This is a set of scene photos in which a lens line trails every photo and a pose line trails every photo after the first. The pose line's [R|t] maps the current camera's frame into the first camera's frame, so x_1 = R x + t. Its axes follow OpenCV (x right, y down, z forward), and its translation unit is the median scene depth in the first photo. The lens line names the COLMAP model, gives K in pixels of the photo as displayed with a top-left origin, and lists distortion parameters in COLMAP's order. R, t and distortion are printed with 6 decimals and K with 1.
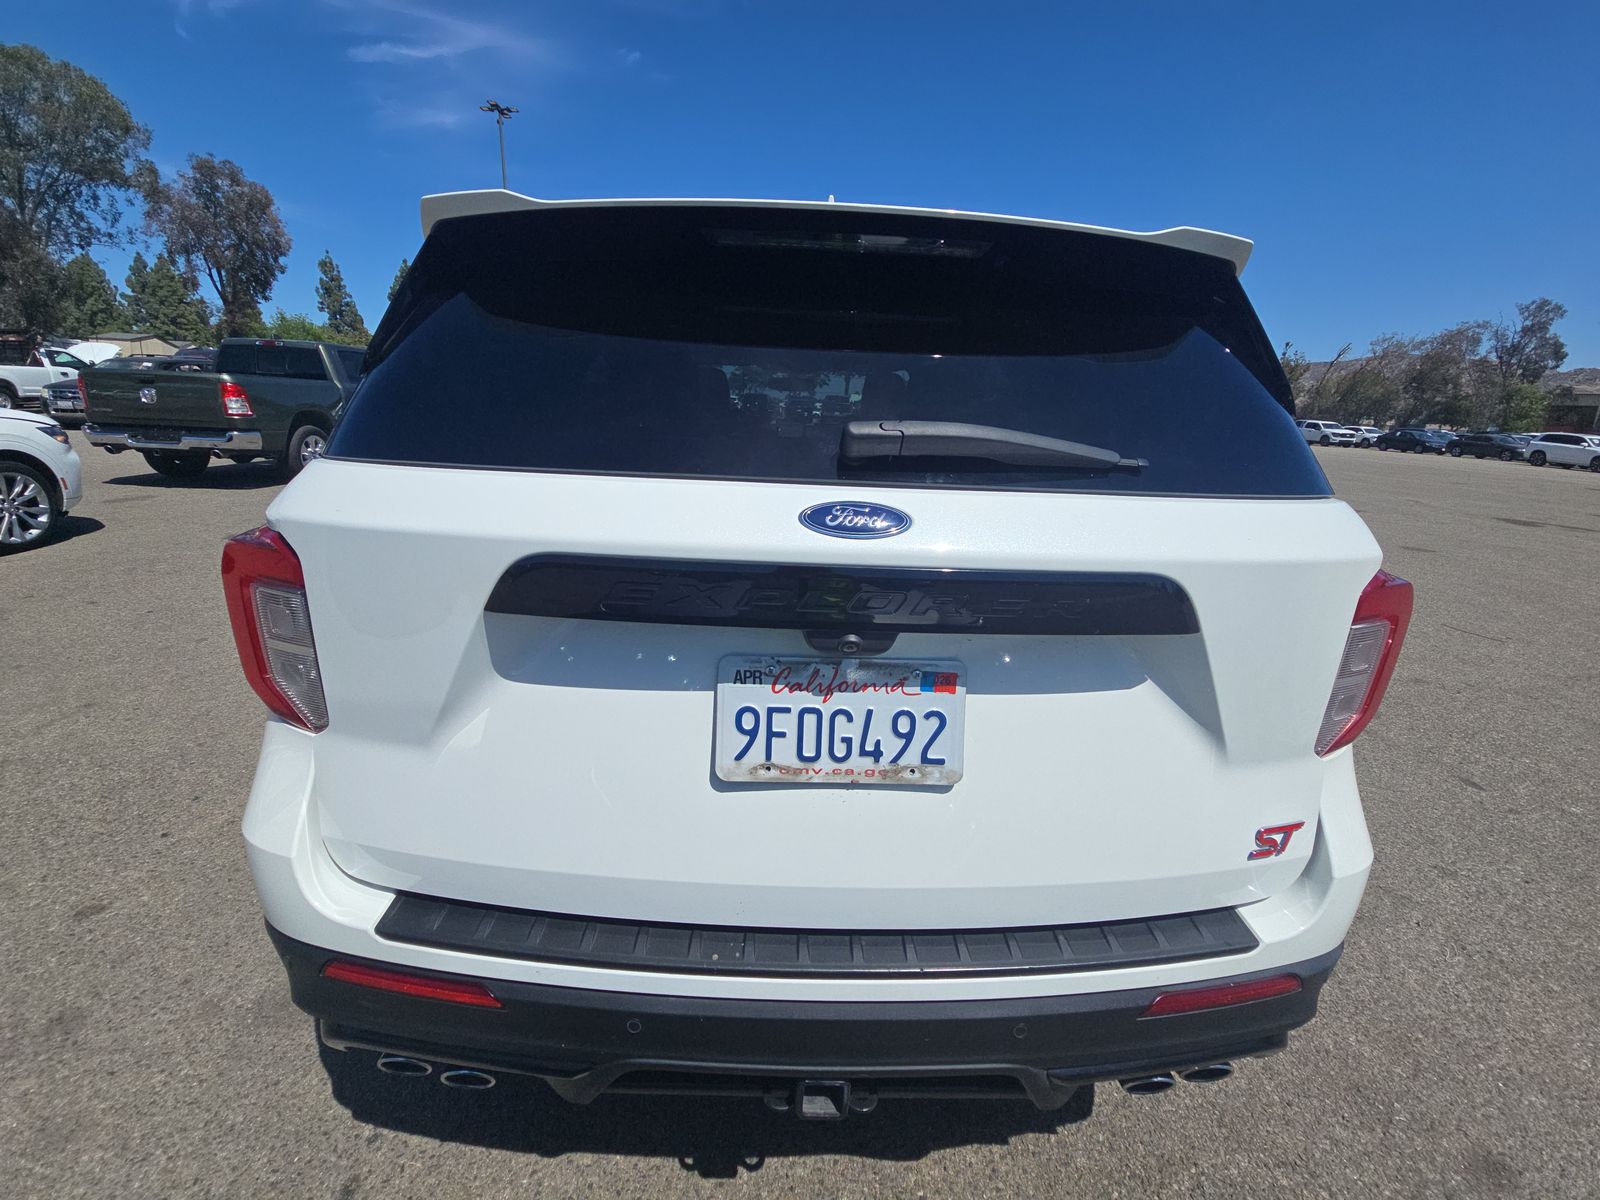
lens RADIAL K [[624.8, 0, 797.4], [0, 624.8, 587.9], [0, 0, 1]] dist [0.046139, -0.026370]
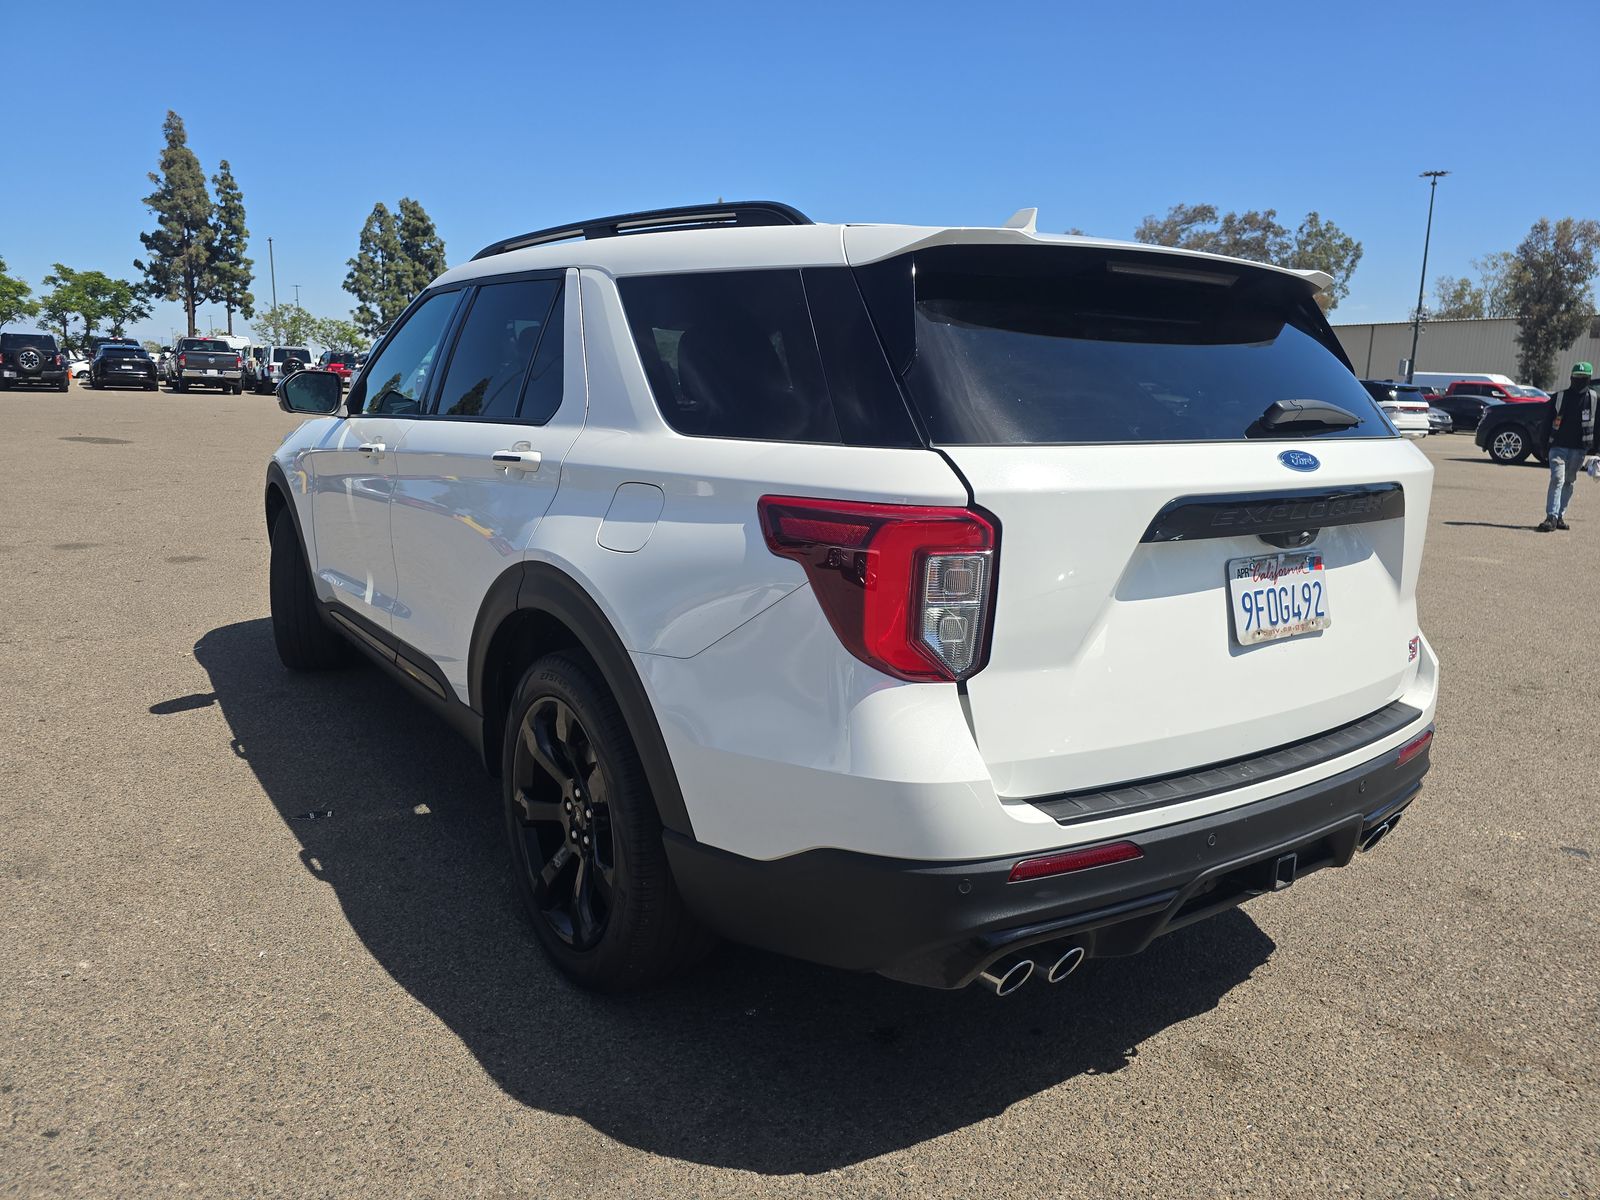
lens RADIAL K [[1069.2, 0, 785.1], [0, 1069.2, 581.7], [0, 0, 1]] dist [-0.000042, -0.001897]
pose [[0.845040, -0.121412, 0.520737, -2.280118], [0.156838, 0.987325, -0.024313, 0.053957], [-0.511185, 0.102217, 0.853371, -0.591075]]
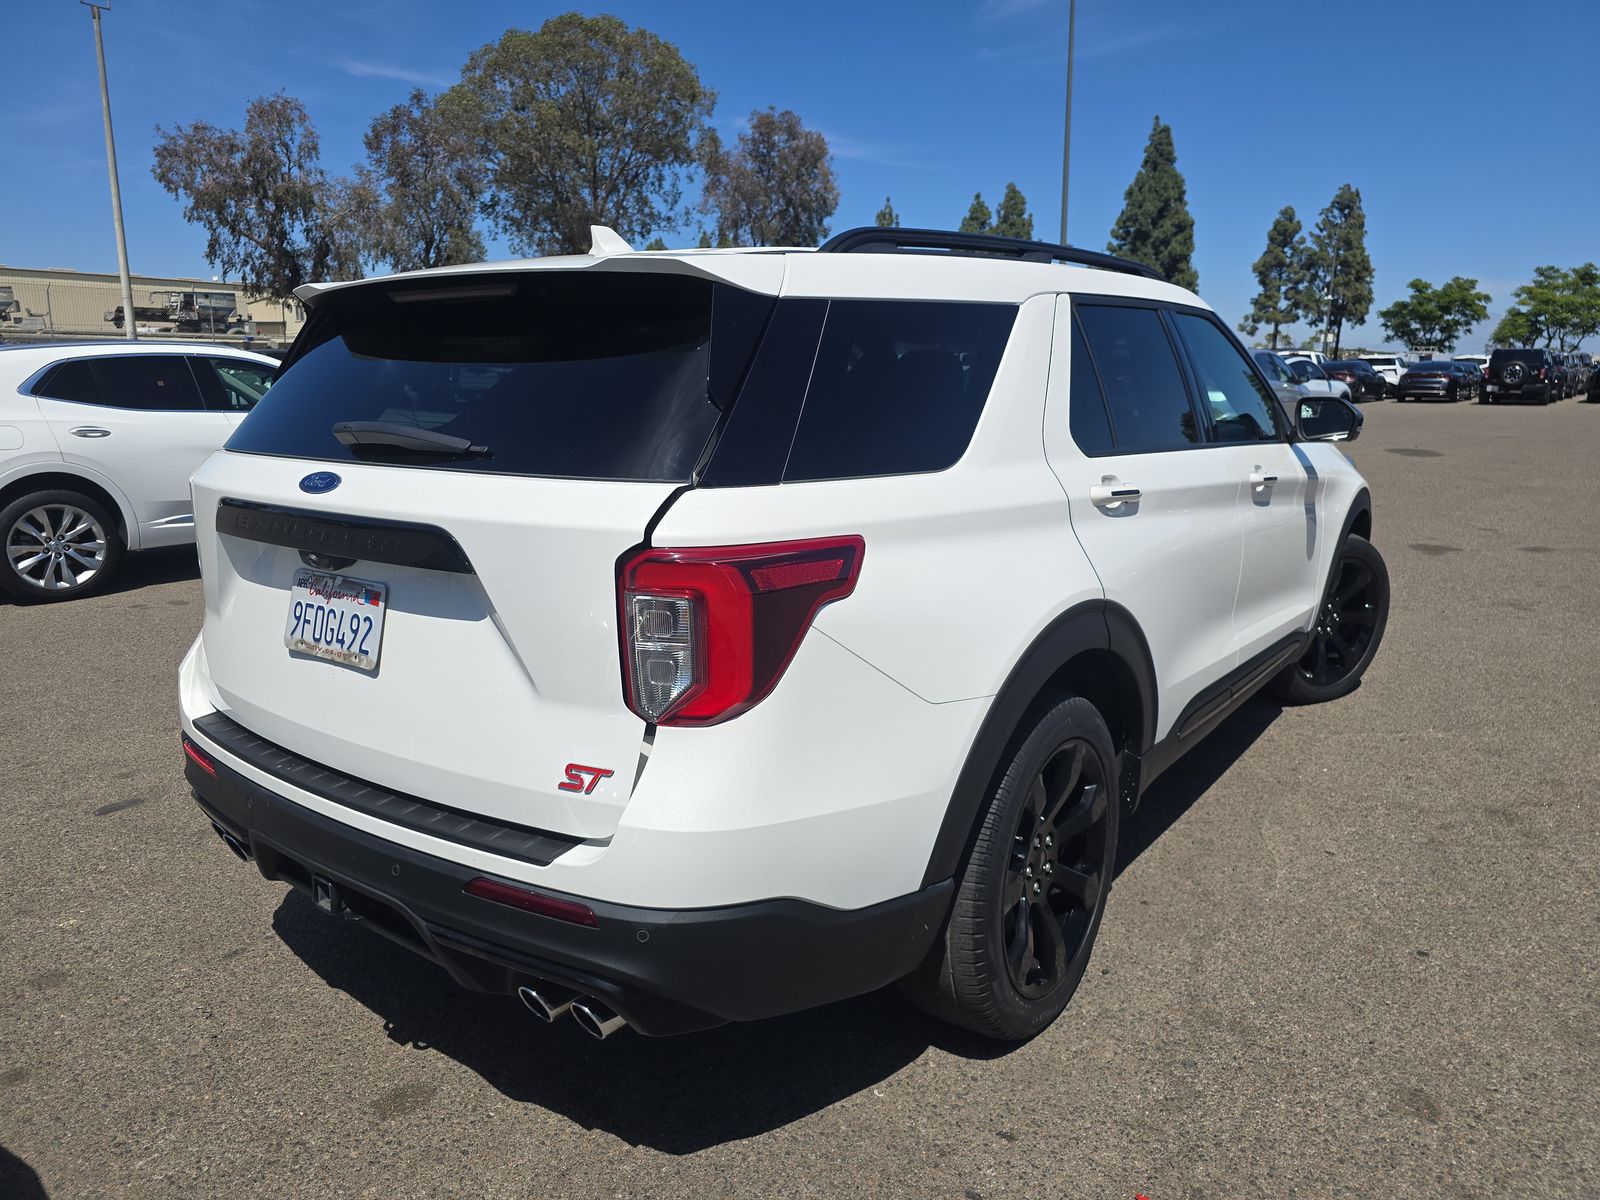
lens RADIAL K [[1069.2, 0, 785.1], [0, 1069.2, 581.7], [0, 0, 1]] dist [-0.000042, -0.001897]
pose [[0.778863, 0.070692, -0.623197, 2.505438], [-0.132558, 0.989736, -0.053399, 0.120655], [0.613026, 0.124201, 0.780239, -0.347059]]
